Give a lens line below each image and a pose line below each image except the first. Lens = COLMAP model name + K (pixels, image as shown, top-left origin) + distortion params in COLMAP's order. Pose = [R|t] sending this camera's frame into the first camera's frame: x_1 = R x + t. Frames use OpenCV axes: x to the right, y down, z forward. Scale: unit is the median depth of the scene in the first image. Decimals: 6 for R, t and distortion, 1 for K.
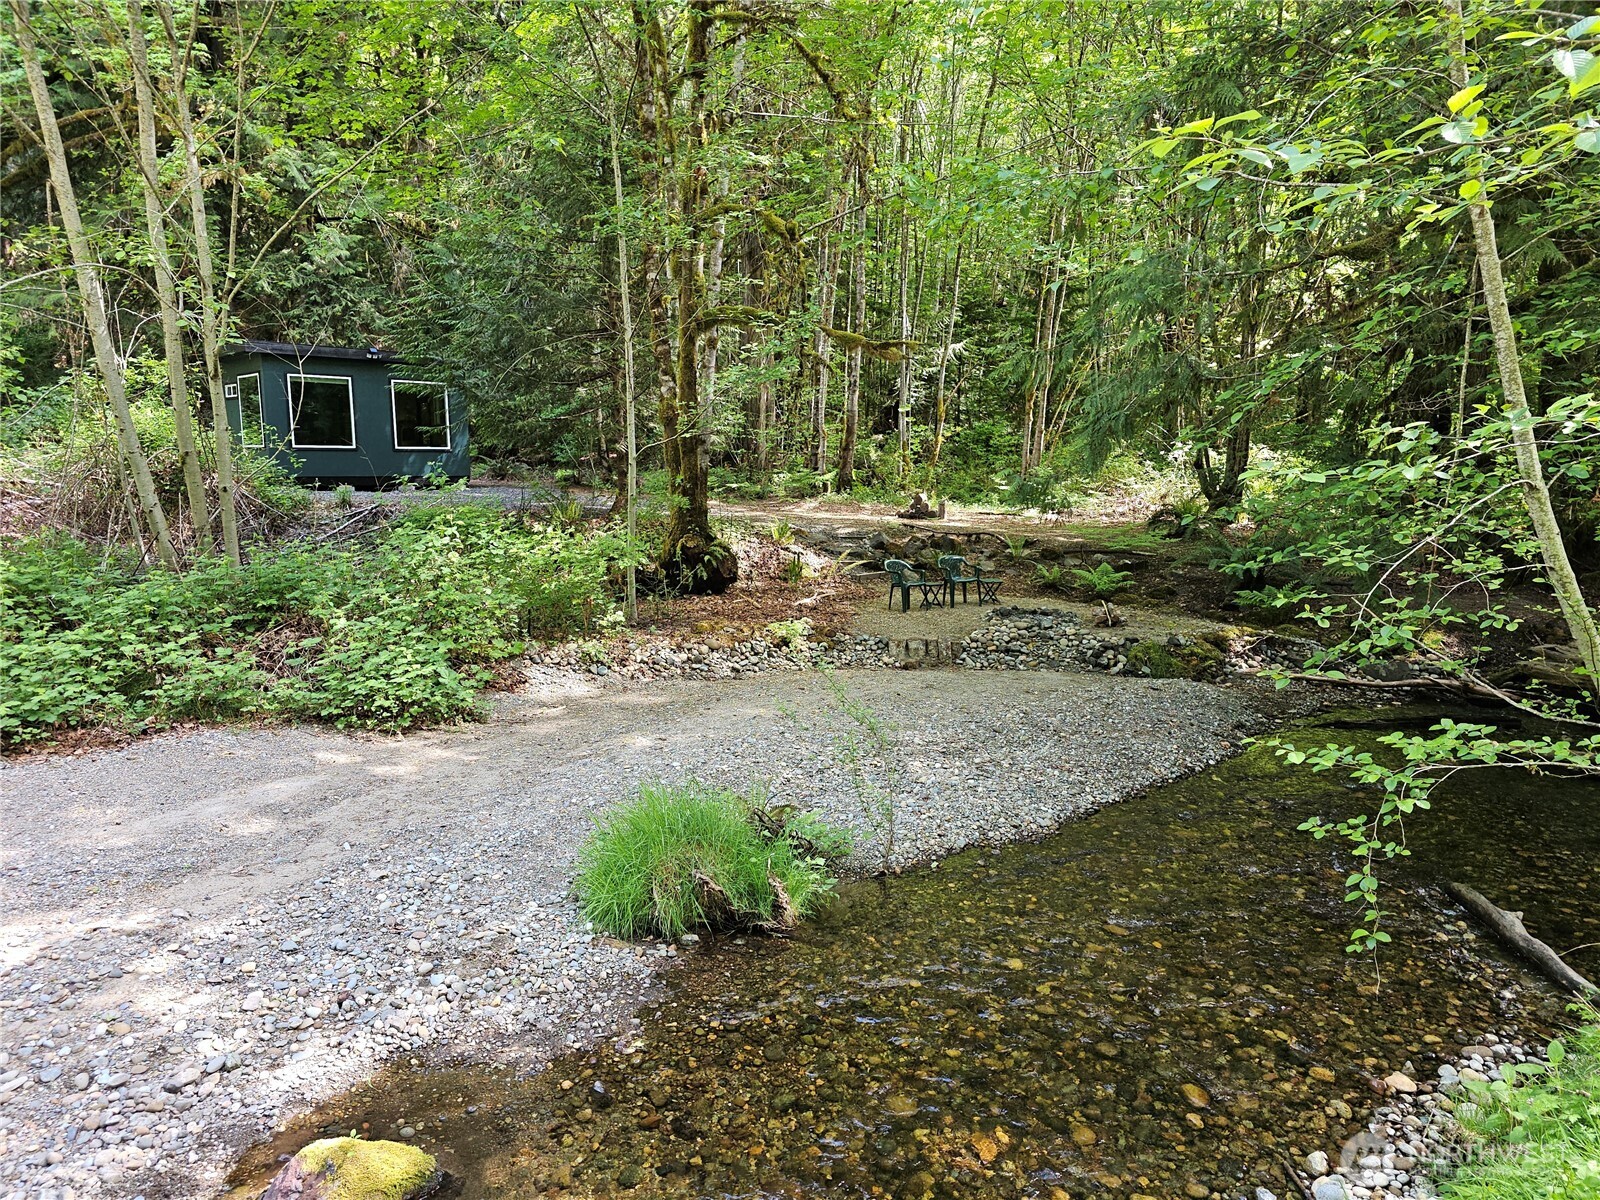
lens RADIAL K [[1069.1, 0, 787.1], [0, 1069.1, 597.2], [0, 0, 1]] dist [0.065381, -0.042843]
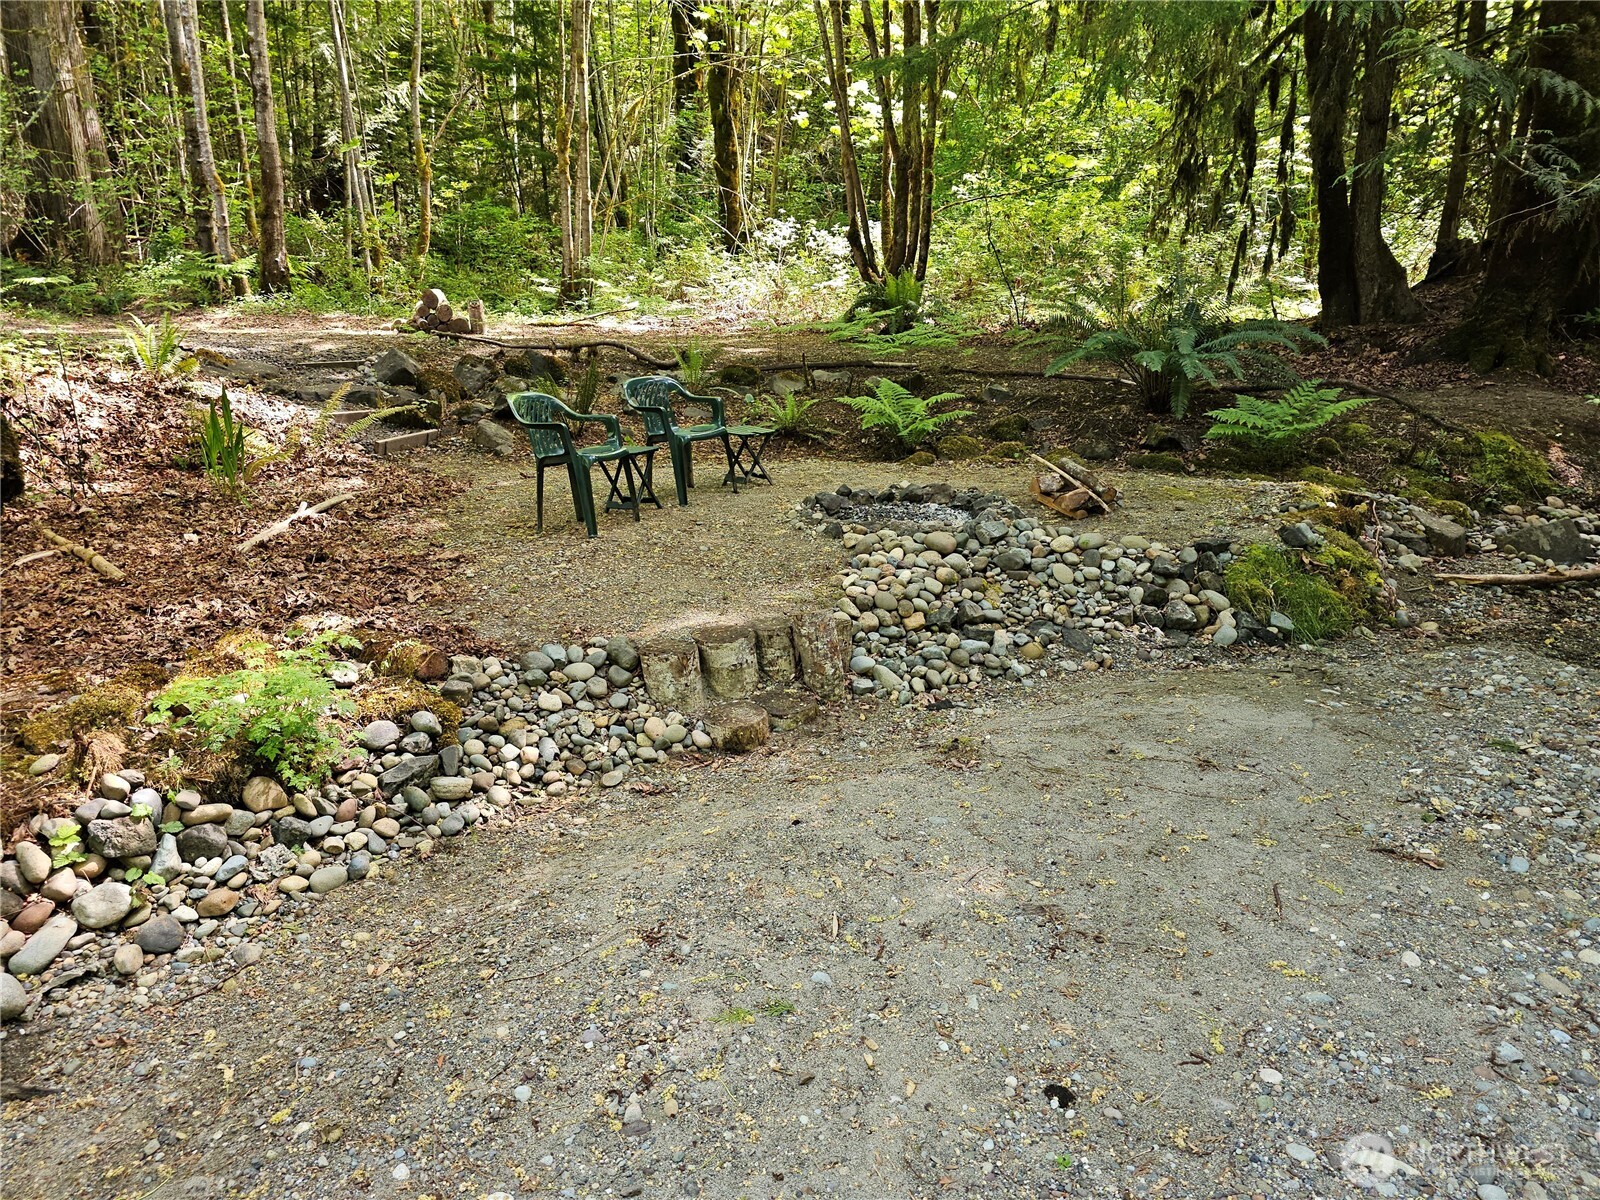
lens RADIAL K [[1069.1, 0, 787.1], [0, 1069.1, 597.2], [0, 0, 1]] dist [0.065381, -0.042843]
pose [[0.872109, -0.151665, 0.465214, -0.004505], [0.086932, 0.983651, 0.157715, -0.014321], [-0.481528, -0.097102, 0.871035, 0.561127]]
